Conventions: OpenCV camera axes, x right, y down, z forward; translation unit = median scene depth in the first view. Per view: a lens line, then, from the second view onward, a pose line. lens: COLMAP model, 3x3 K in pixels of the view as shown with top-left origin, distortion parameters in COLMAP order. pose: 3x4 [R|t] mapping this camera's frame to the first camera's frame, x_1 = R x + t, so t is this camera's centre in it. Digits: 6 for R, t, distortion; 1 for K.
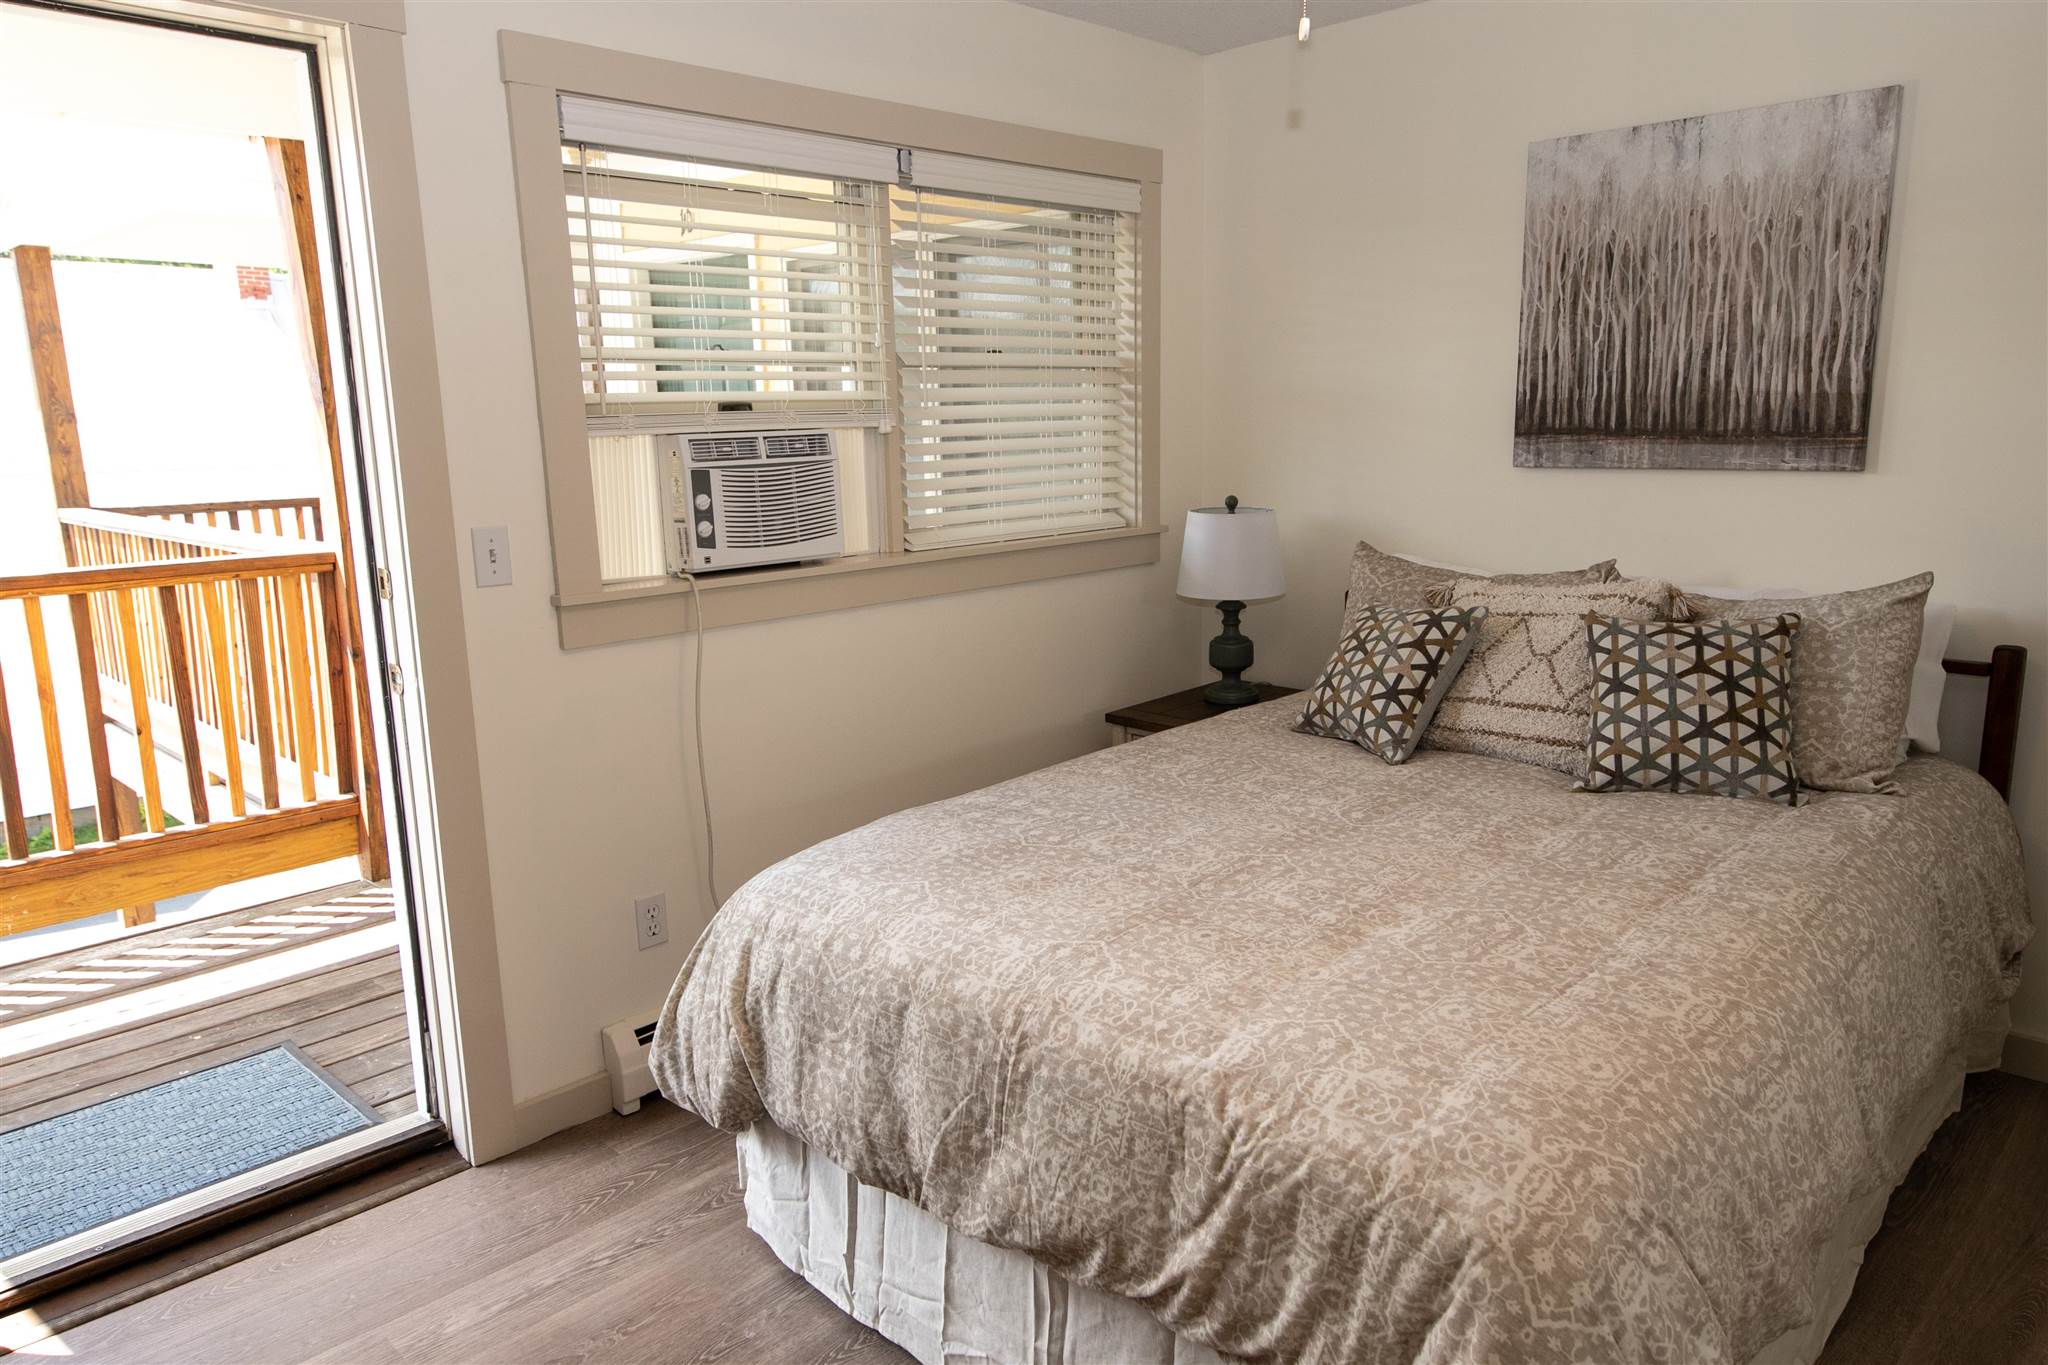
lens RADIAL K [[1388.5, 0, 1020.5], [0, 1388.5, 677.5], [0, 0, 1]] dist [0.014699, 0.000025]
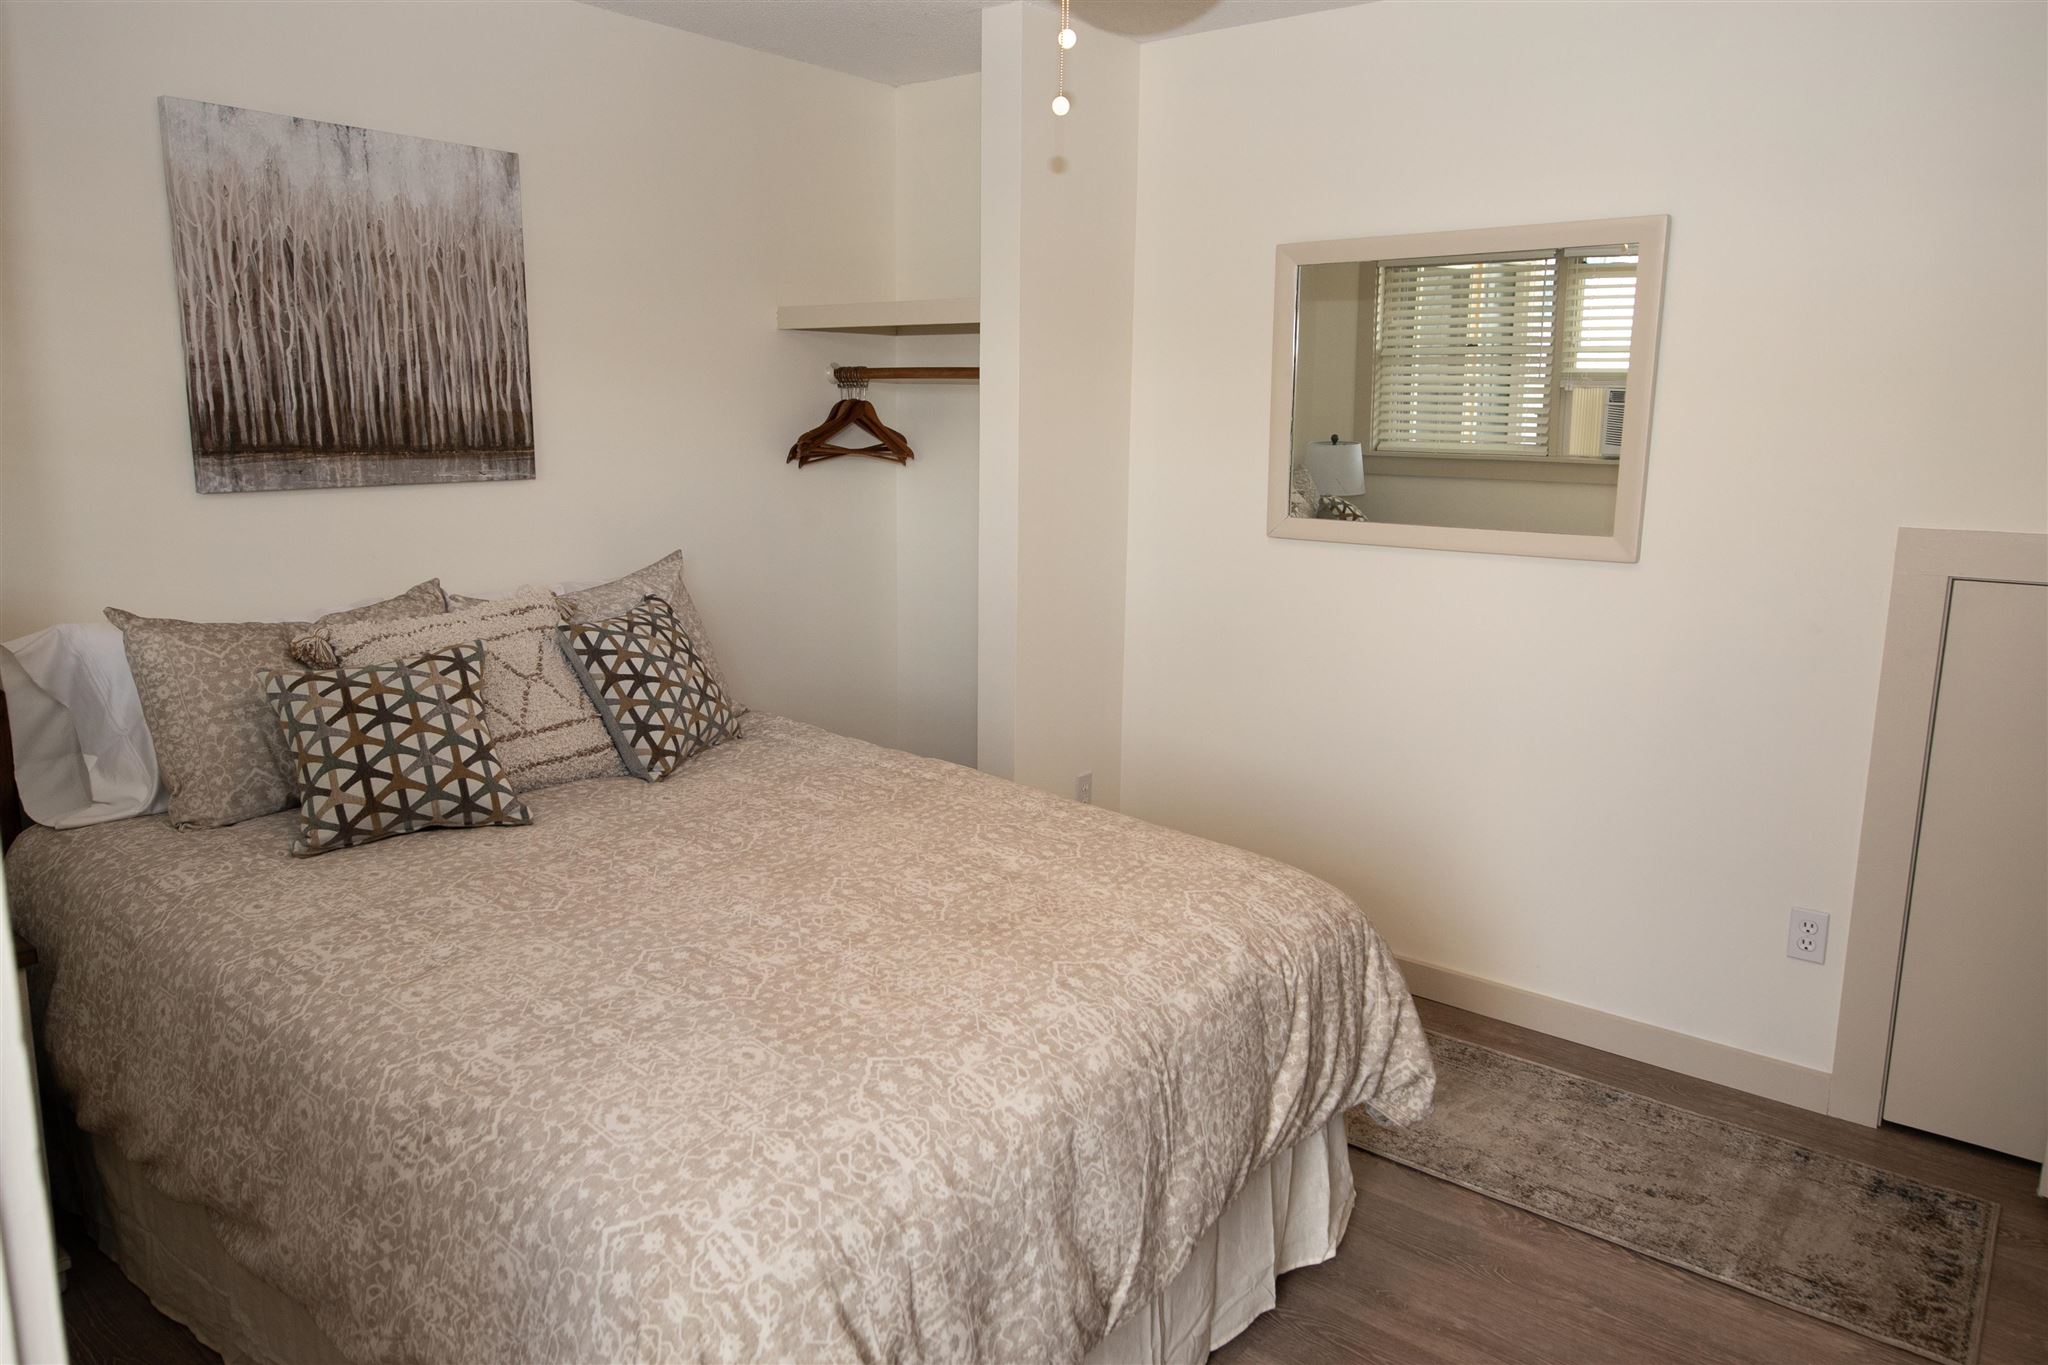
lens RADIAL K [[1388.5, 0, 978.6], [0, 1388.5, 649.6], [0, 0, 1]] dist [0.014699, 0.000025]
pose [[-0.112188, -0.158174, 0.981017, -0.581661], [0.183102, 0.967054, 0.176862, -0.140692], [-0.976672, 0.199468, -0.079530, 0.724302]]
